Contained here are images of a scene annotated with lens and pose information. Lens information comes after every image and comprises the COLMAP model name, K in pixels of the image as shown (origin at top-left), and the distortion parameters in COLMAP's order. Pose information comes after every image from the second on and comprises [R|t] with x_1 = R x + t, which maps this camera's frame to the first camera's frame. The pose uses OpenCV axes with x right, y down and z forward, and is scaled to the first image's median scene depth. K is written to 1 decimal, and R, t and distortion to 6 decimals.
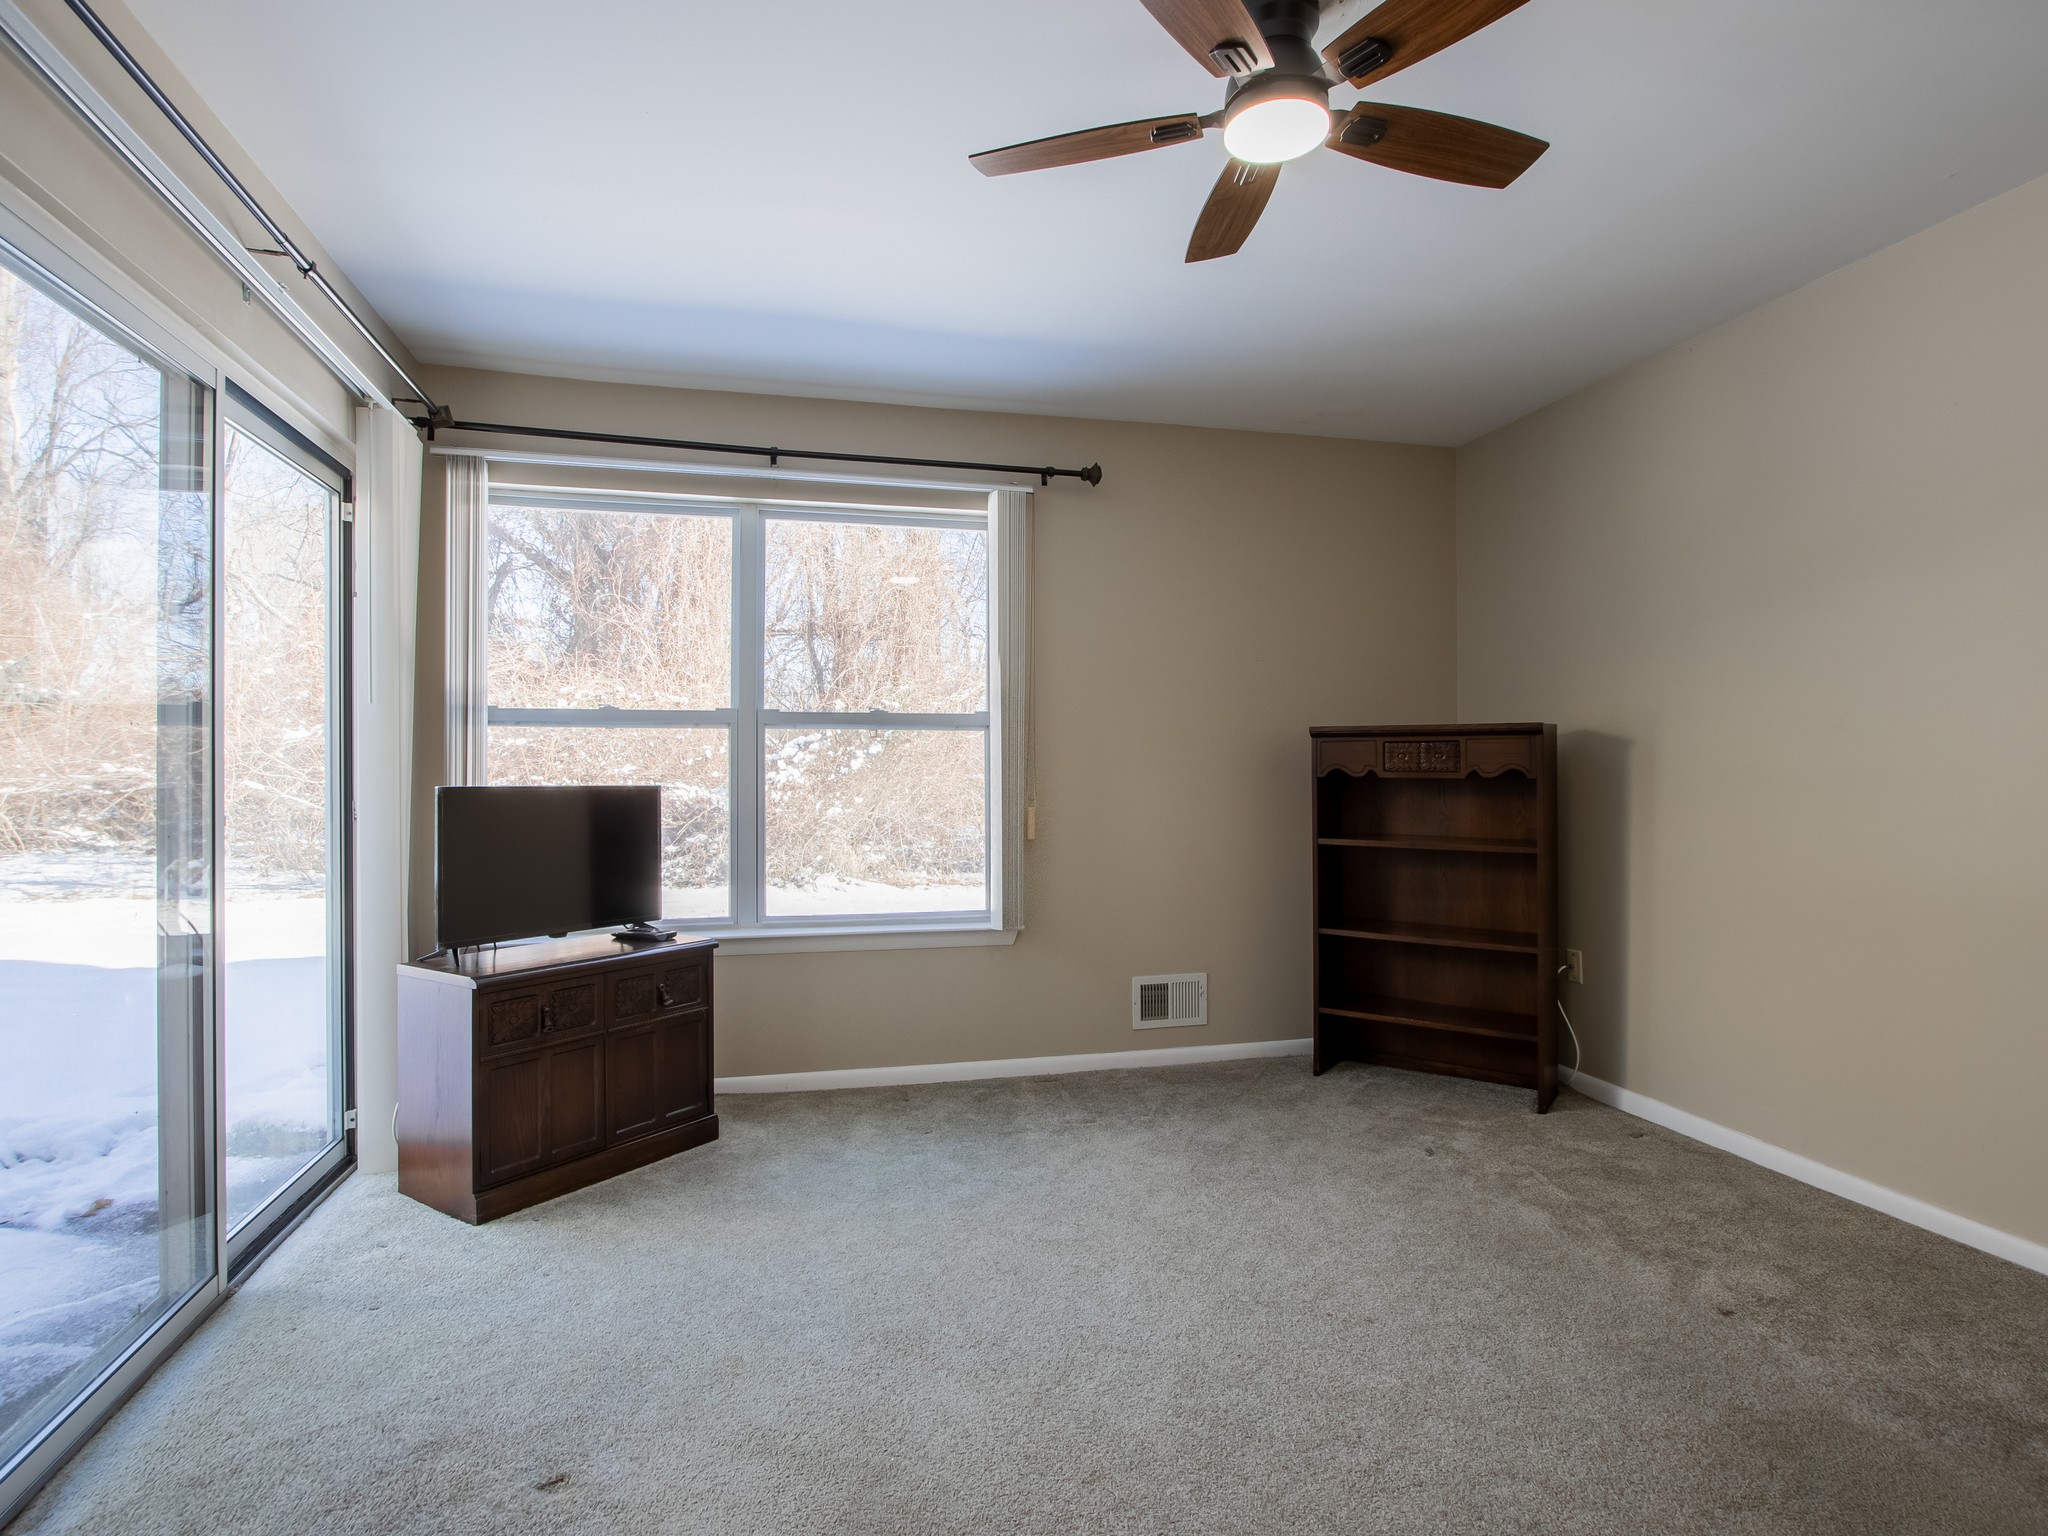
lens RADIAL K [[1077.1, 0, 1027.4], [0, 1077.1, 774.5], [0, 0, 1]] dist [-0.013758, 0.002721]
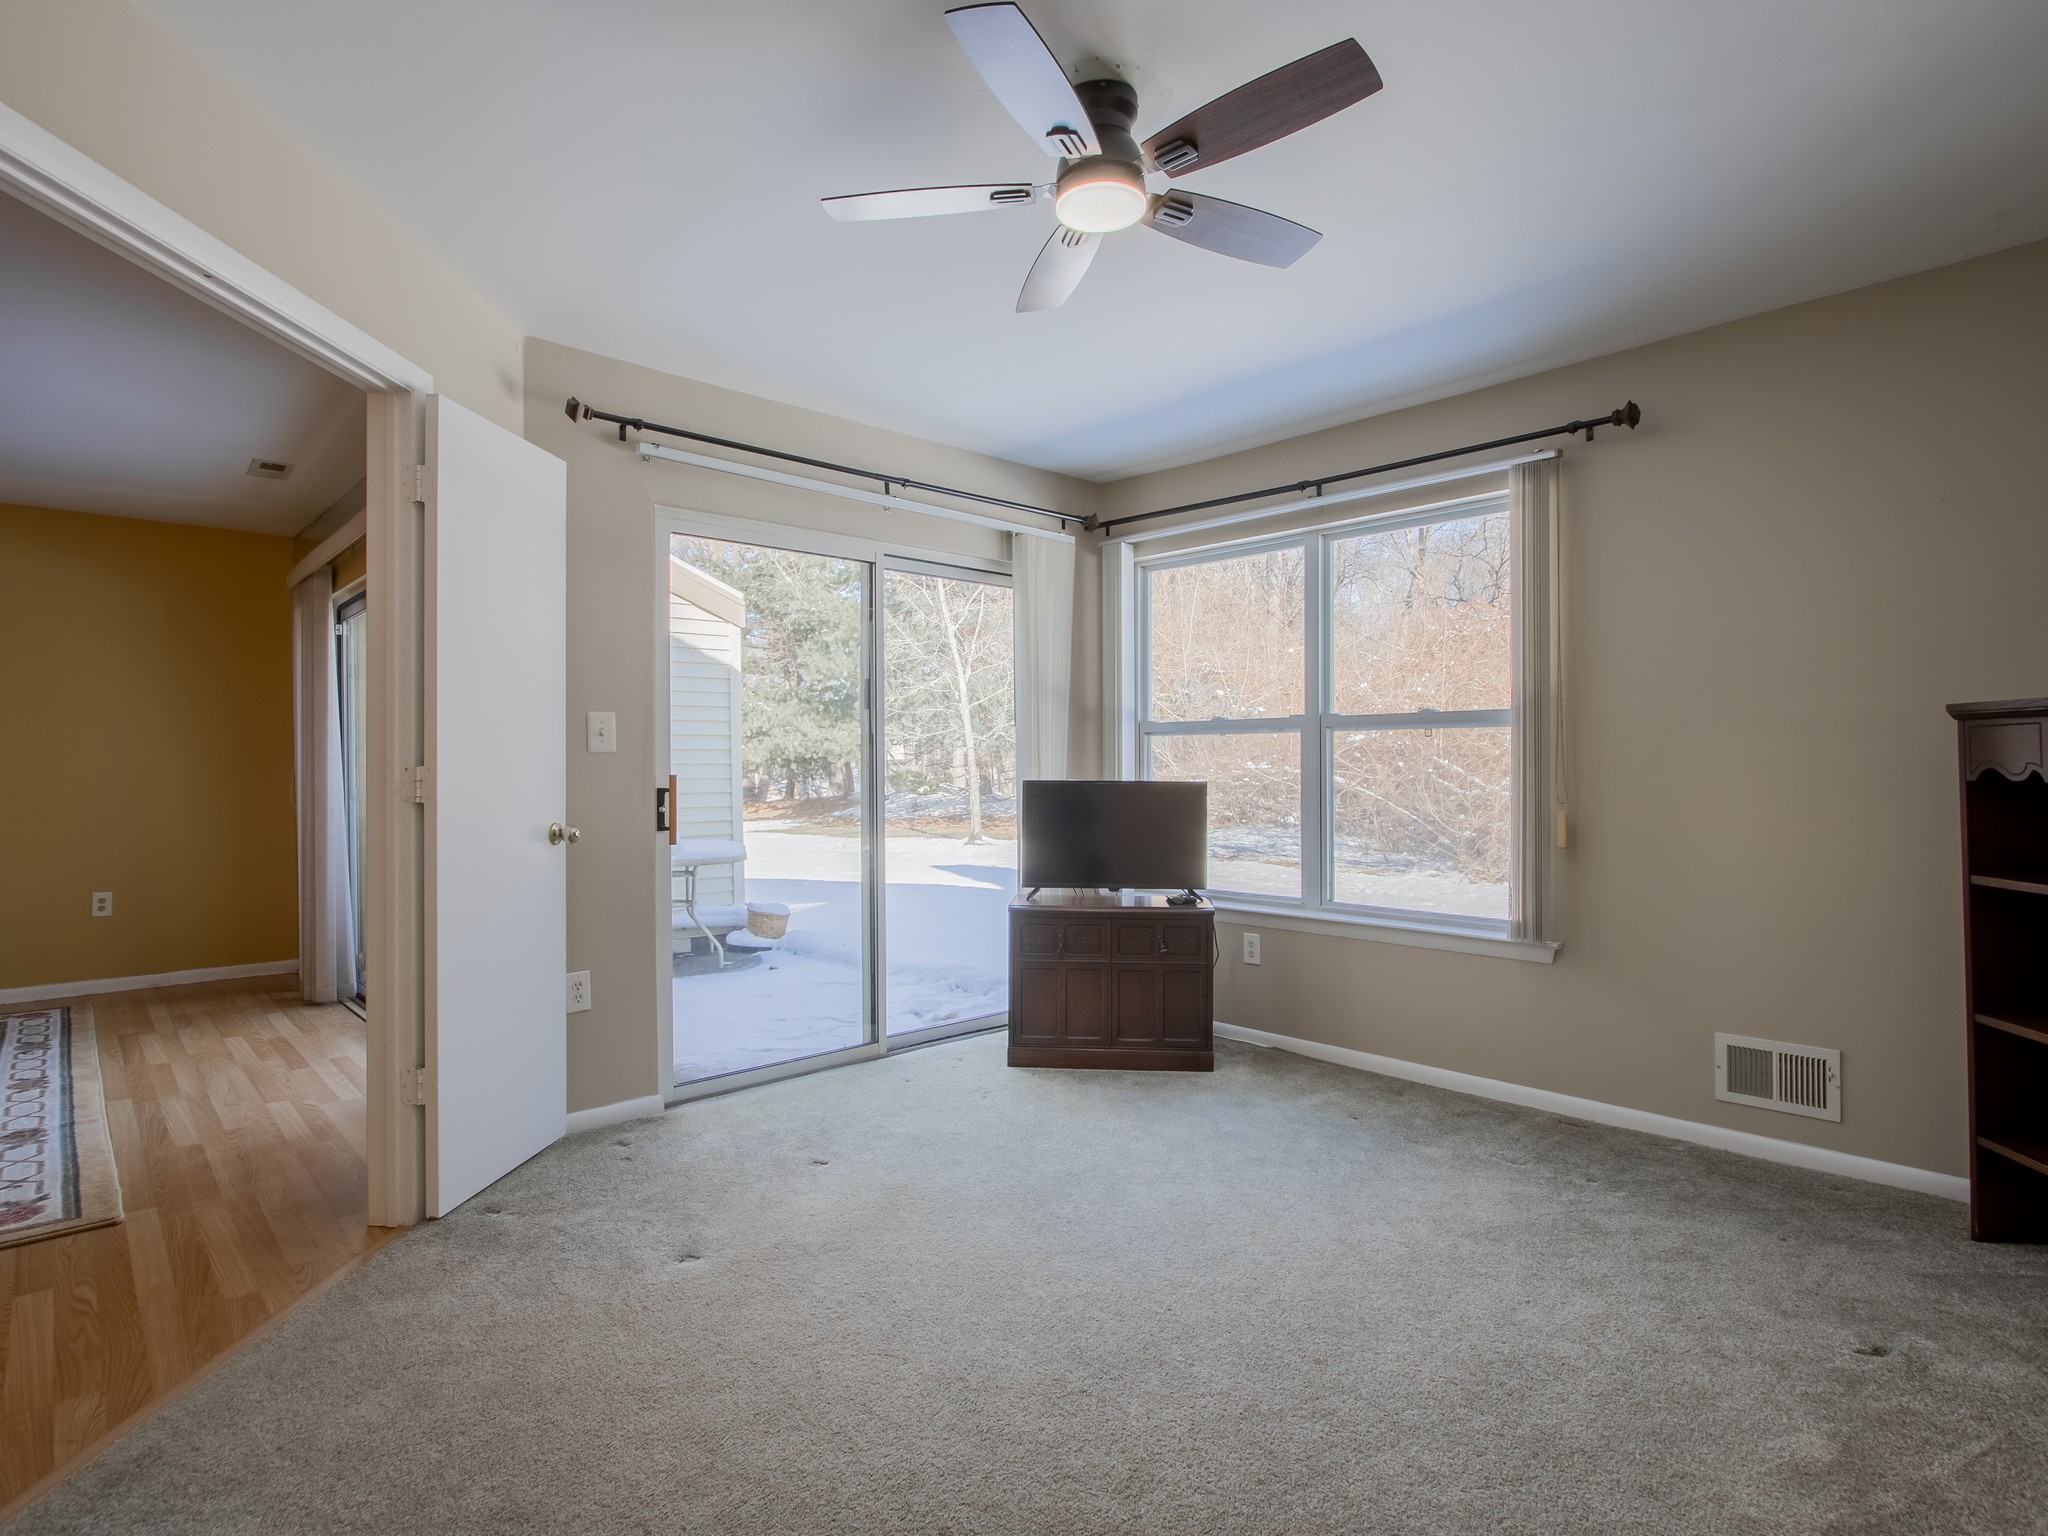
lens RADIAL K [[1077.1, 0, 985.3], [0, 1077.1, 770.2], [0, 0, 1]] dist [-0.013758, 0.002721]
pose [[0.468525, 0.003535, -0.883443, 0.579676], [-0.002261, 0.999994, 0.002803, -0.004970], [0.883447, 0.000684, 0.468530, 0.174494]]
